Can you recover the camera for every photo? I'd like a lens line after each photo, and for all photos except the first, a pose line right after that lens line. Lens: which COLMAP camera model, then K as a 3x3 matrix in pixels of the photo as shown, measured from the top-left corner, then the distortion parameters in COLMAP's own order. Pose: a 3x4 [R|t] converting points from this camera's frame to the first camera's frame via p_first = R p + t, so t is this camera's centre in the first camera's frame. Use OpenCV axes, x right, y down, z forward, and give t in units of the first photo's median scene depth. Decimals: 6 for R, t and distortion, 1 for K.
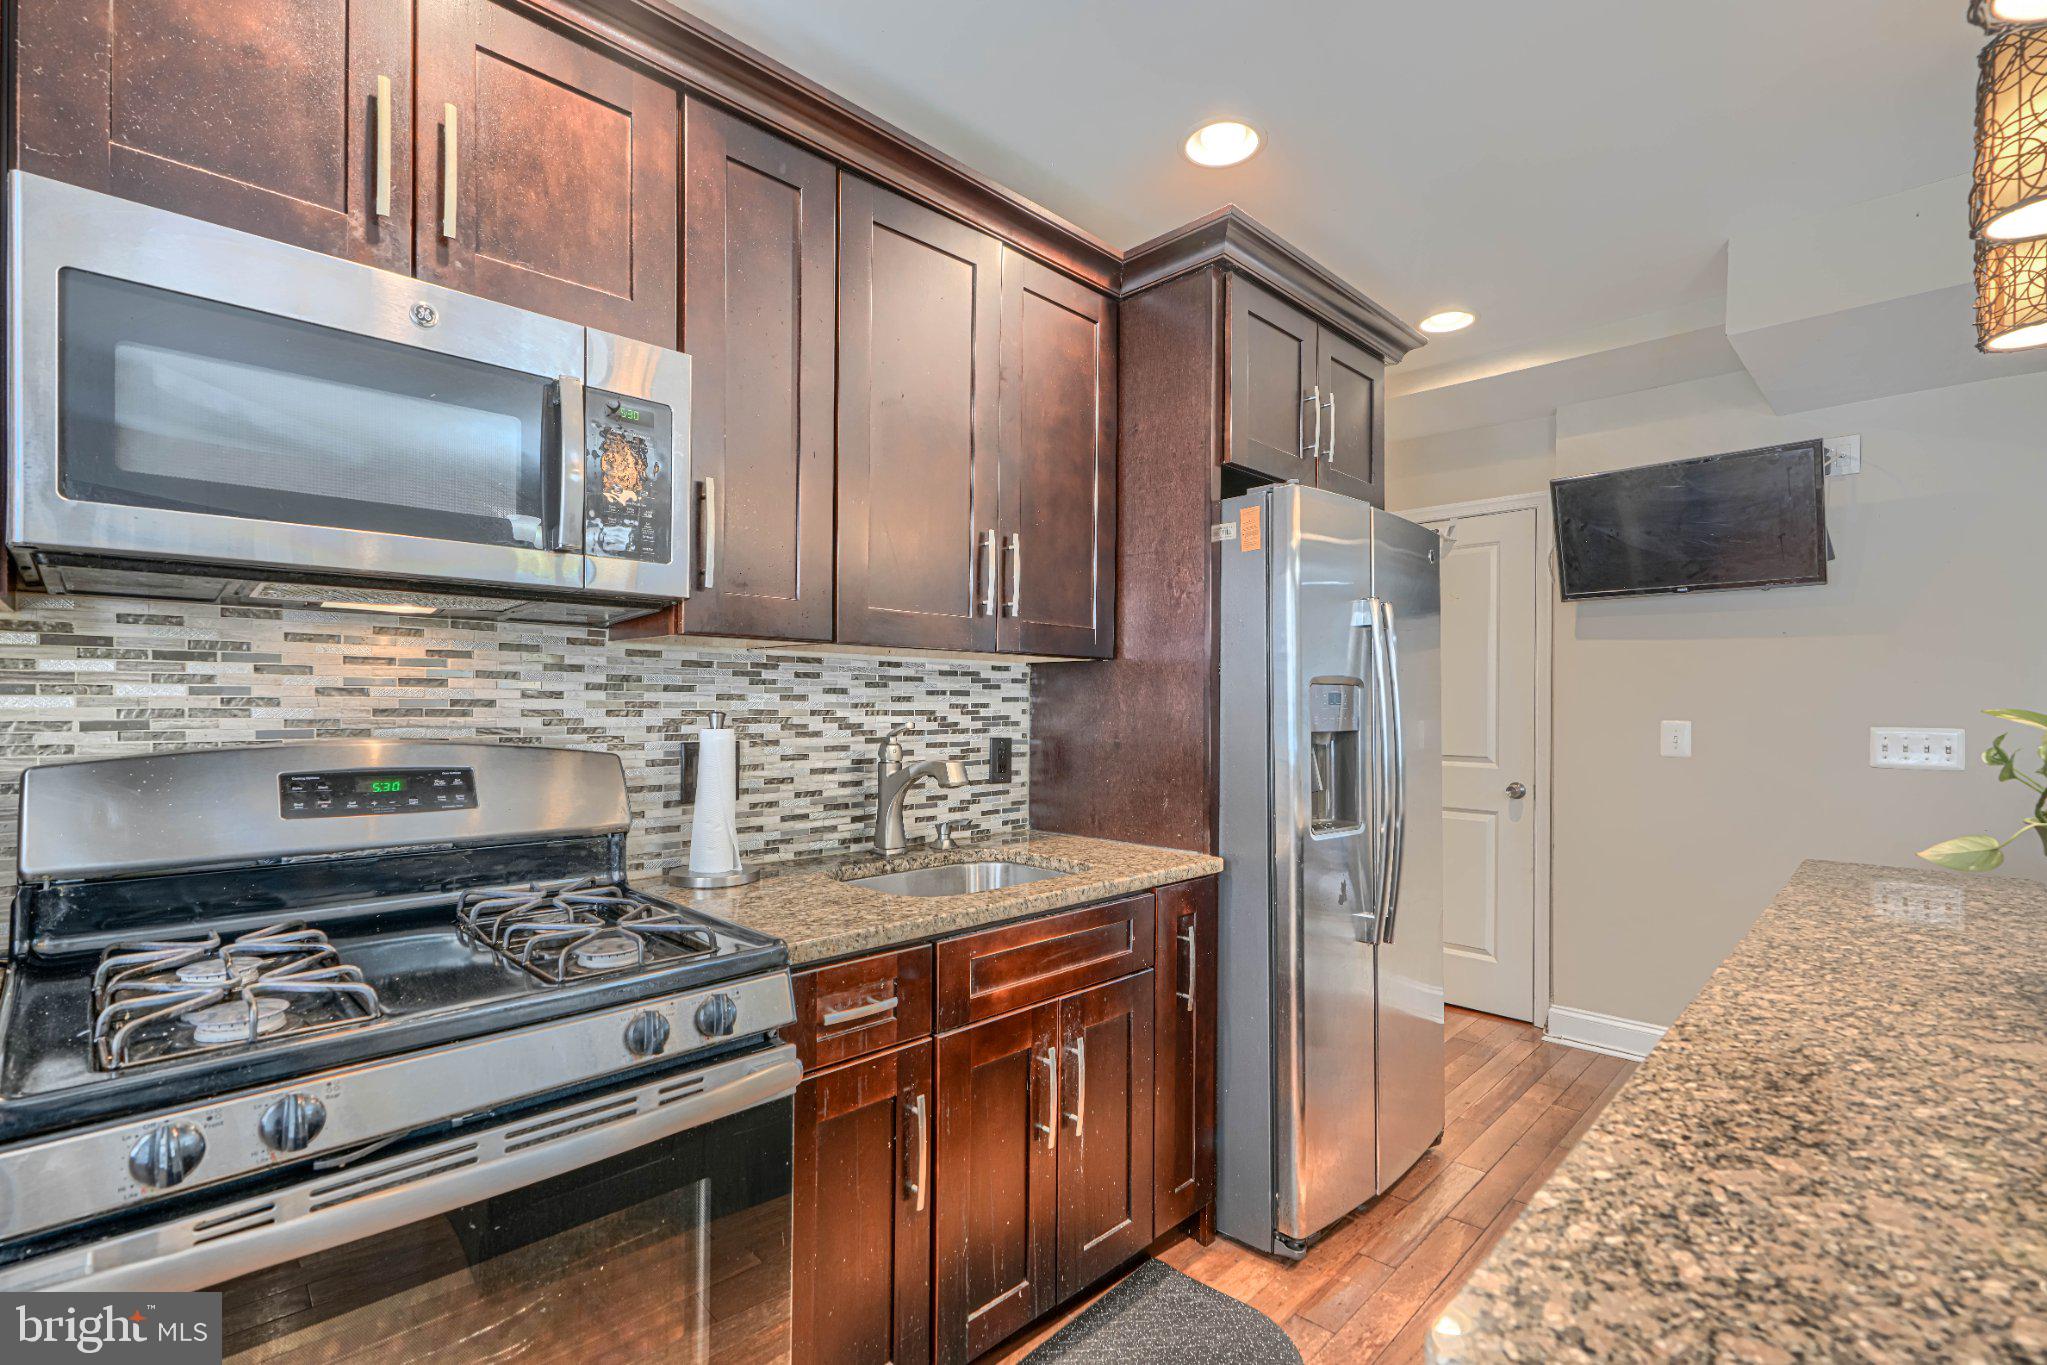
lens RADIAL K [[931.7, 0, 1028.7], [0, 931.7, 687.6], [0, 0, 1]] dist [0.001881, 0.000373]
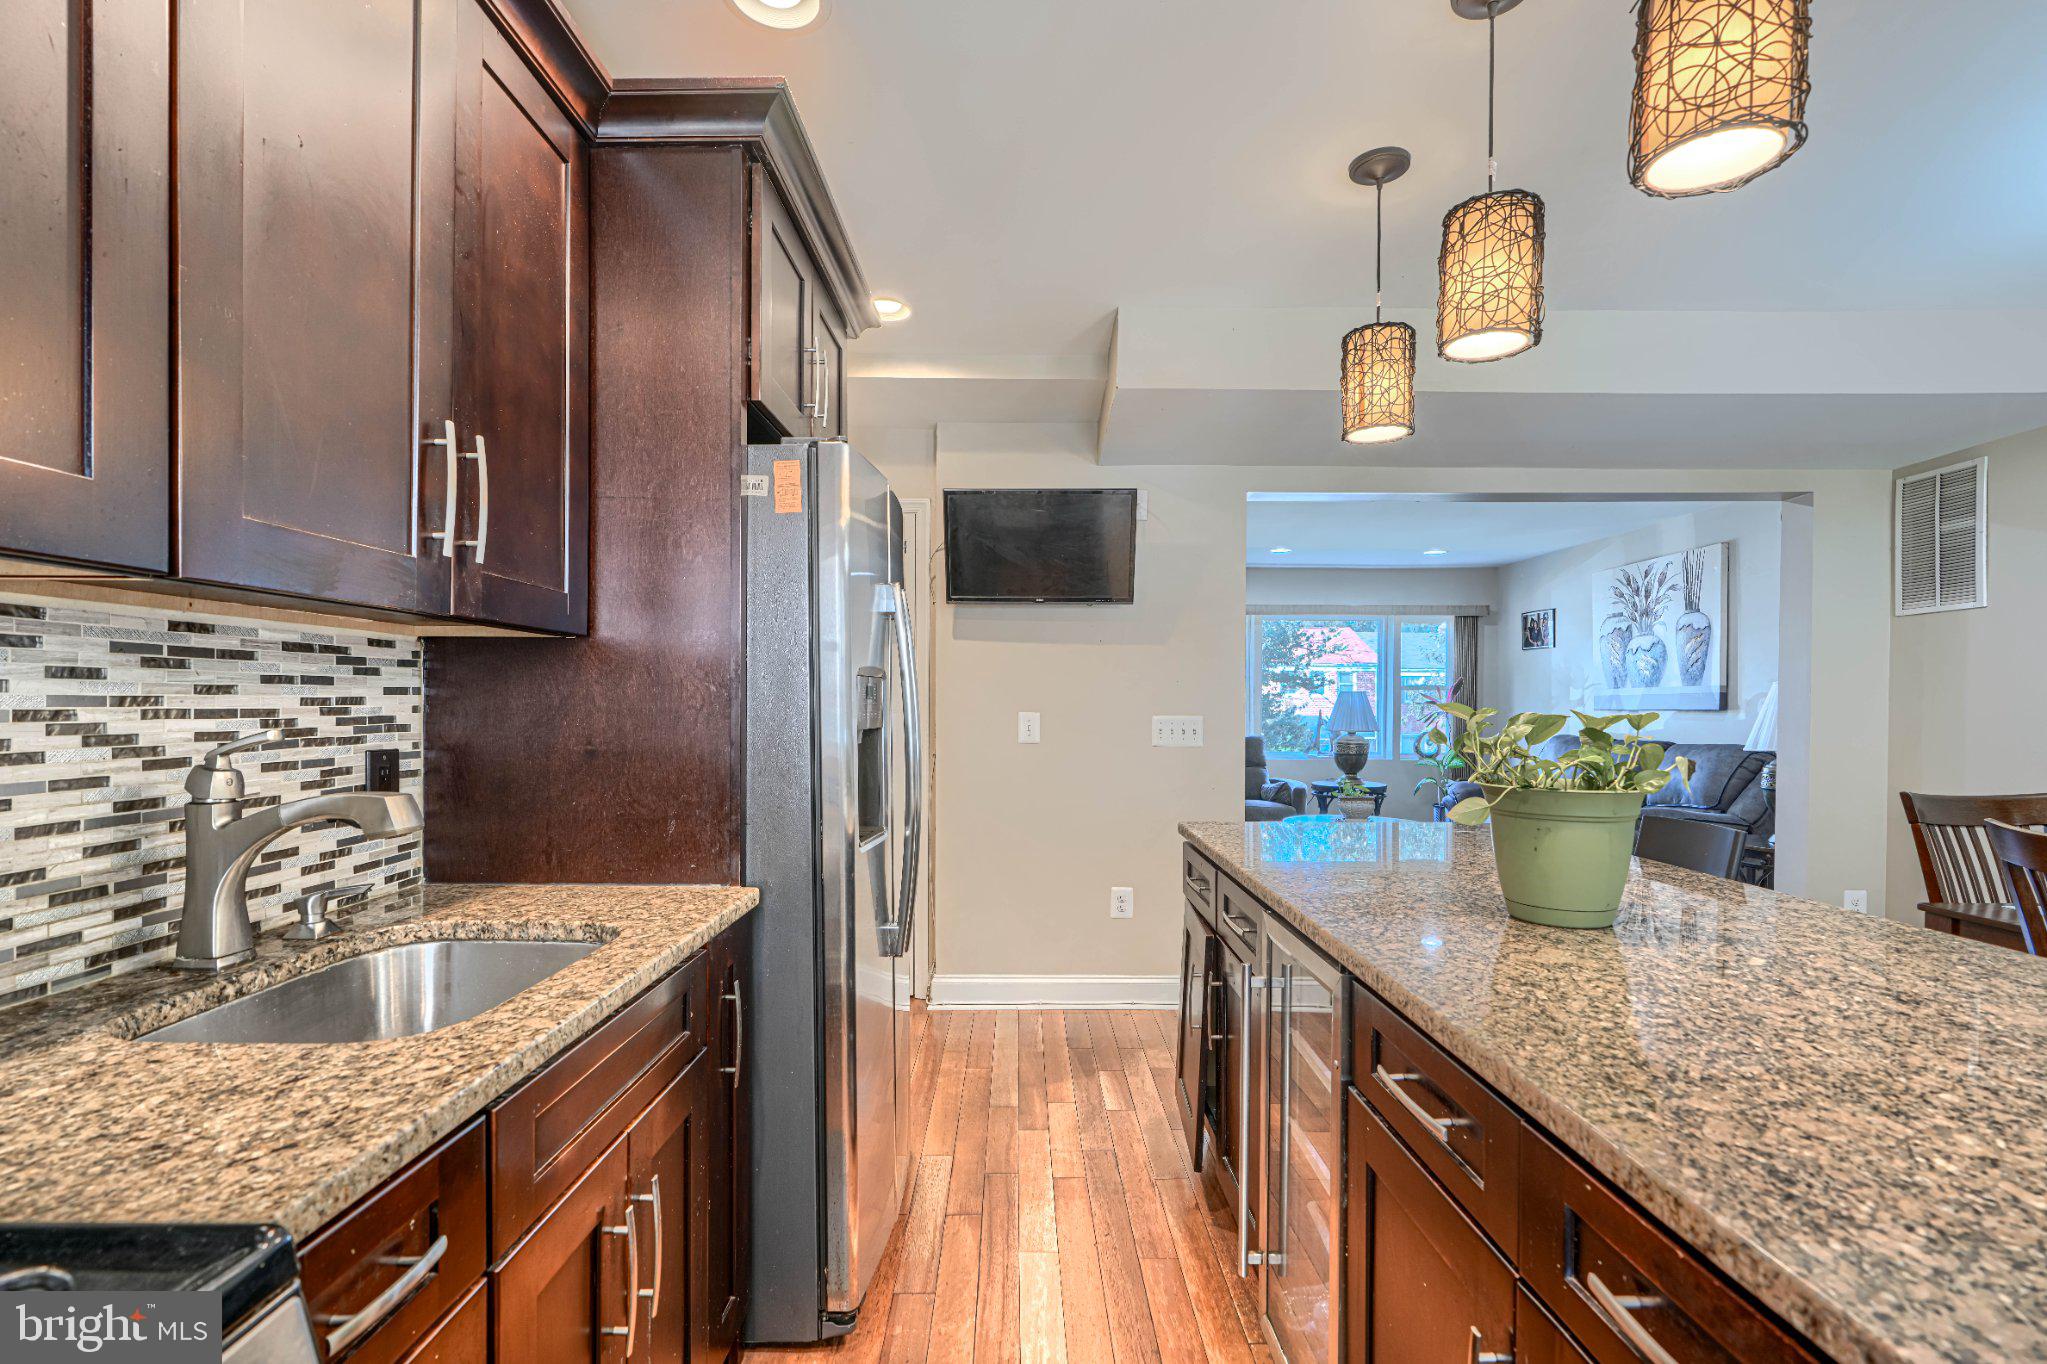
lens RADIAL K [[931.7, 0, 1030.1], [0, 931.7, 703.9], [0, 0, 1]] dist [0.001881, 0.000373]
pose [[0.715063, -0.003908, 0.699049, -0.182297], [-0.013383, 0.999725, 0.019278, 0.003543], [-0.698932, -0.023140, 0.714814, 0.246315]]
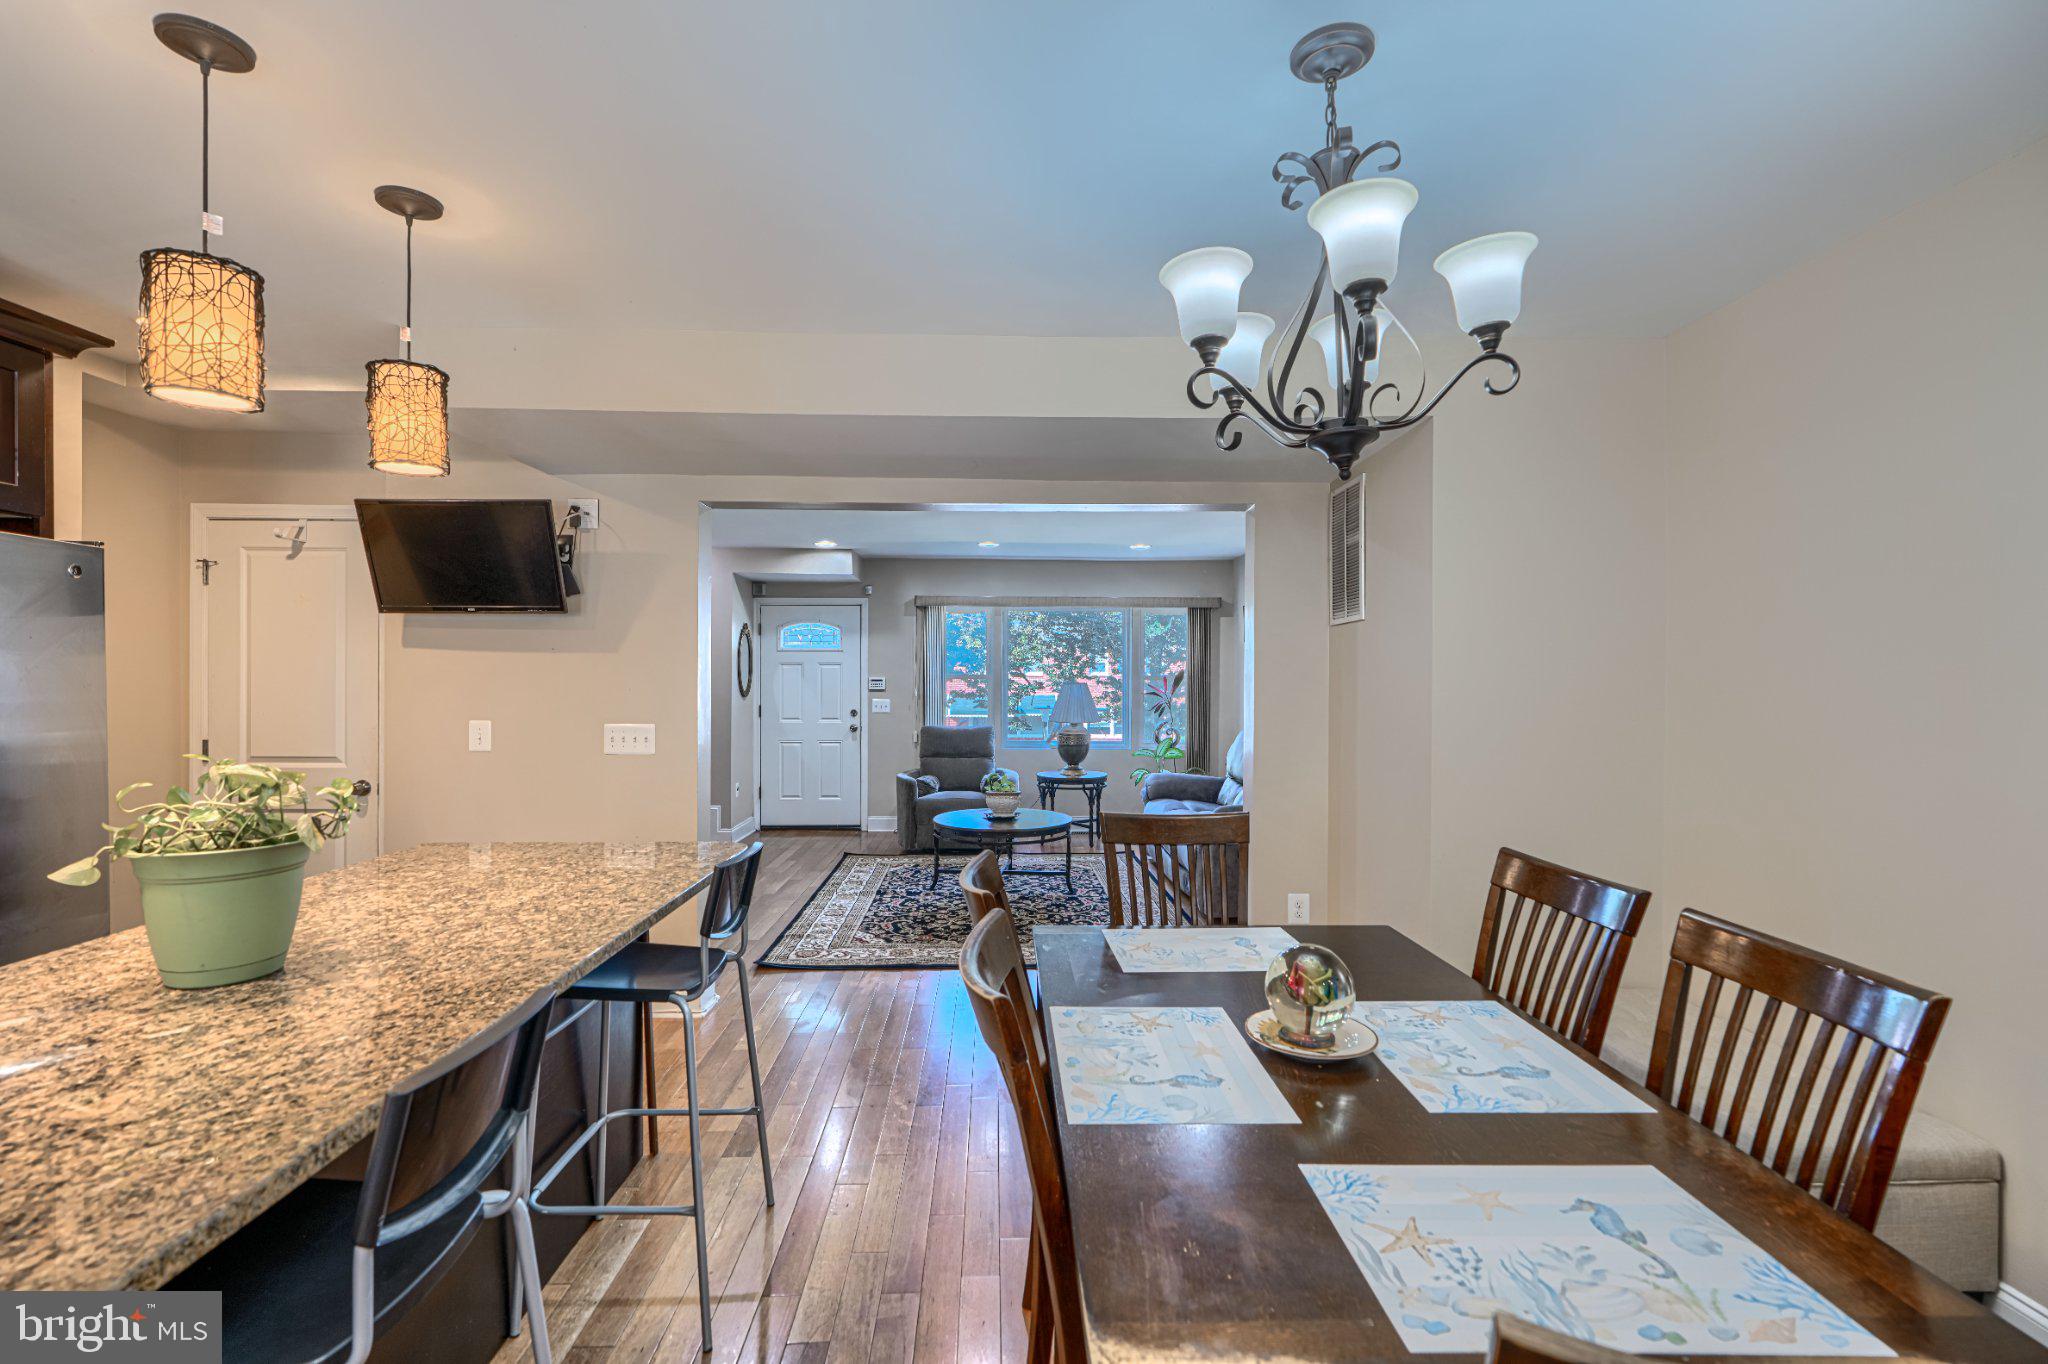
lens RADIAL K [[932.2, 0, 1021.2], [0, 932.2, 673.4], [0, 0, 1]] dist [0.001881, 0.000373]
pose [[0.704222, 0.000351, 0.709979, 0.513962], [-0.014085, 0.999810, 0.013476, -0.073766], [-0.709840, -0.019490, 0.704094, -0.457006]]
